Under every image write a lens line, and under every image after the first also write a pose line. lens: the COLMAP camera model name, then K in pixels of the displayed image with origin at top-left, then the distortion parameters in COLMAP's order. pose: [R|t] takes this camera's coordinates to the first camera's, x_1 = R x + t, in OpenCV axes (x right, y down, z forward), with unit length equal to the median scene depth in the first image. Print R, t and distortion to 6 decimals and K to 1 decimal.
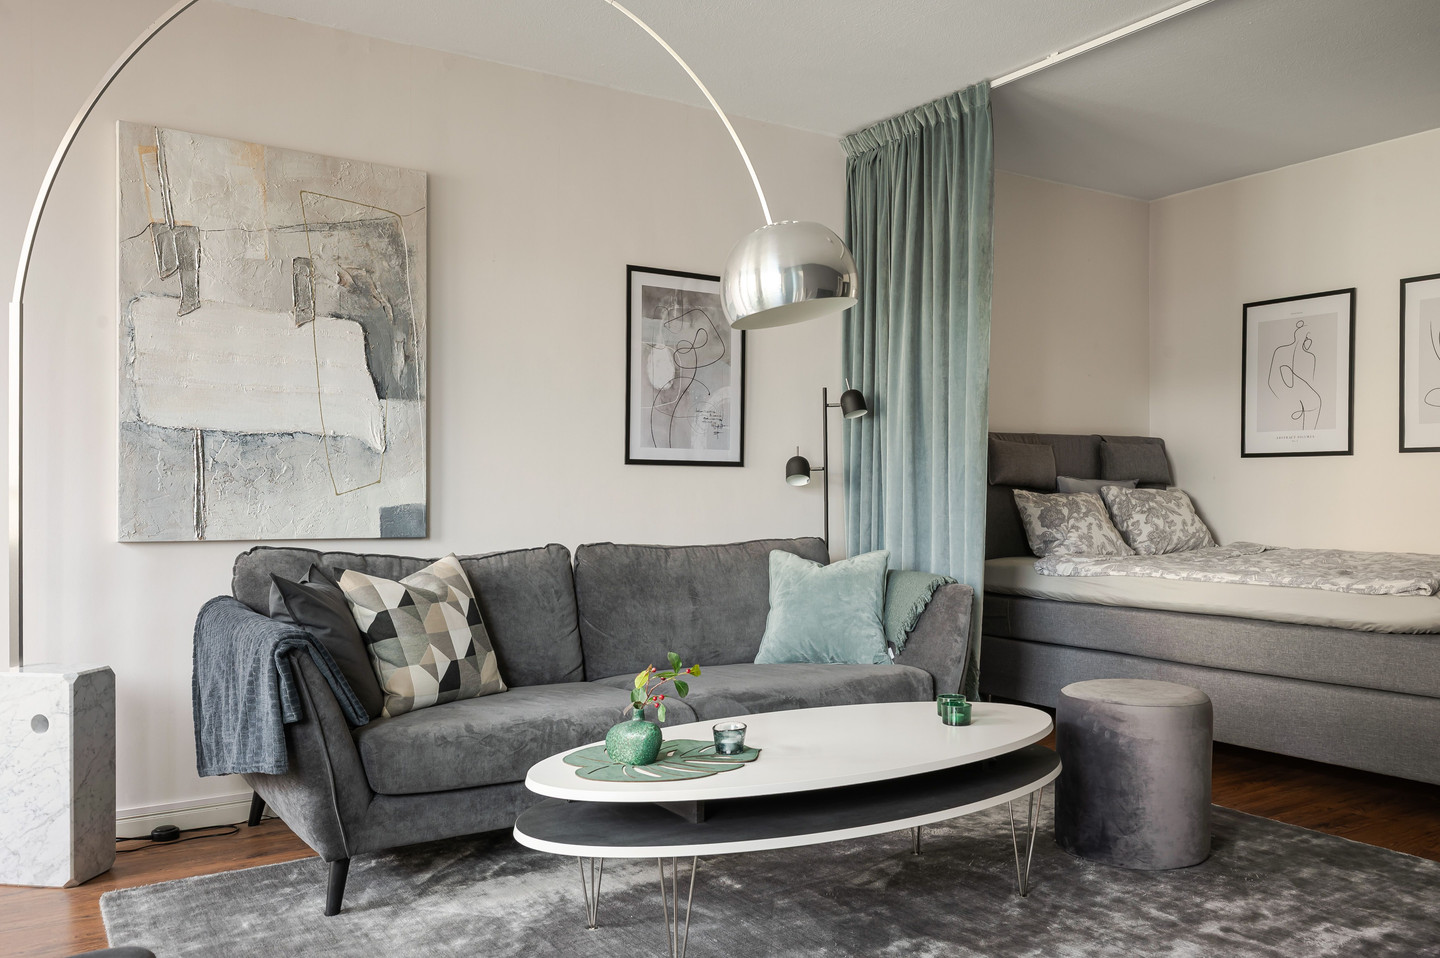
lens RADIAL K [[1196.9, 0, 720.3], [0, 1196.9, 481.2], [0, 0, 1]] dist [-0.012927, -0.006778]
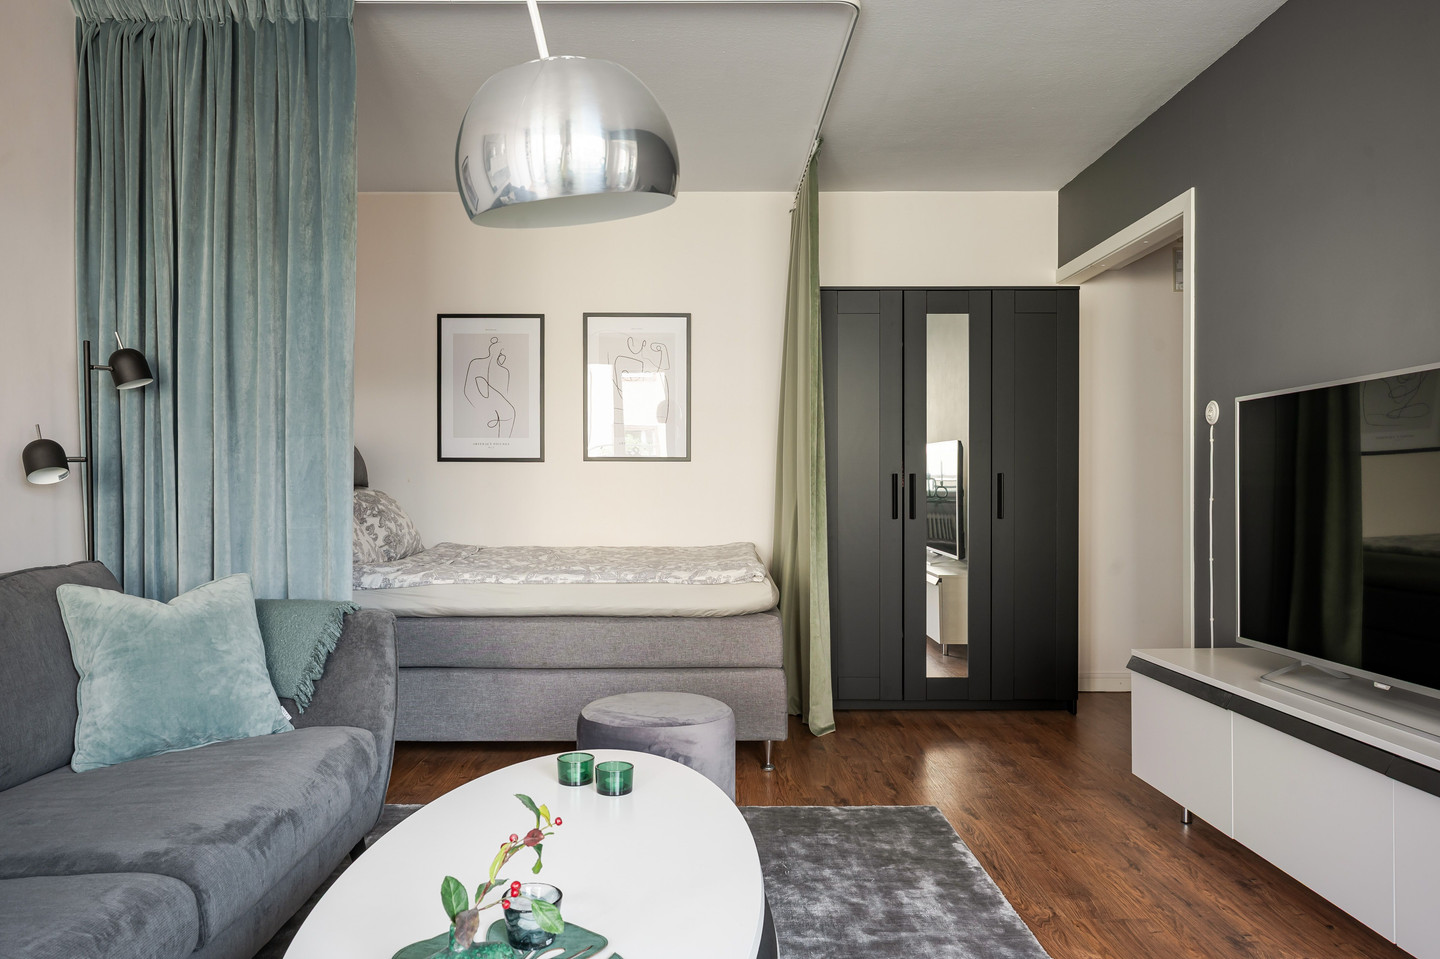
lens RADIAL K [[993.6, 0, 719.6], [0, 993.6, 491.5], [0, 0, 1]] dist [-0.006571, -0.001692]
pose [[0.524607, 0.002808, 0.851340, -0.212404], [-0.006820, 0.999976, 0.000905, 0.004993], [-0.851317, -0.006281, 0.524613, 0.416868]]
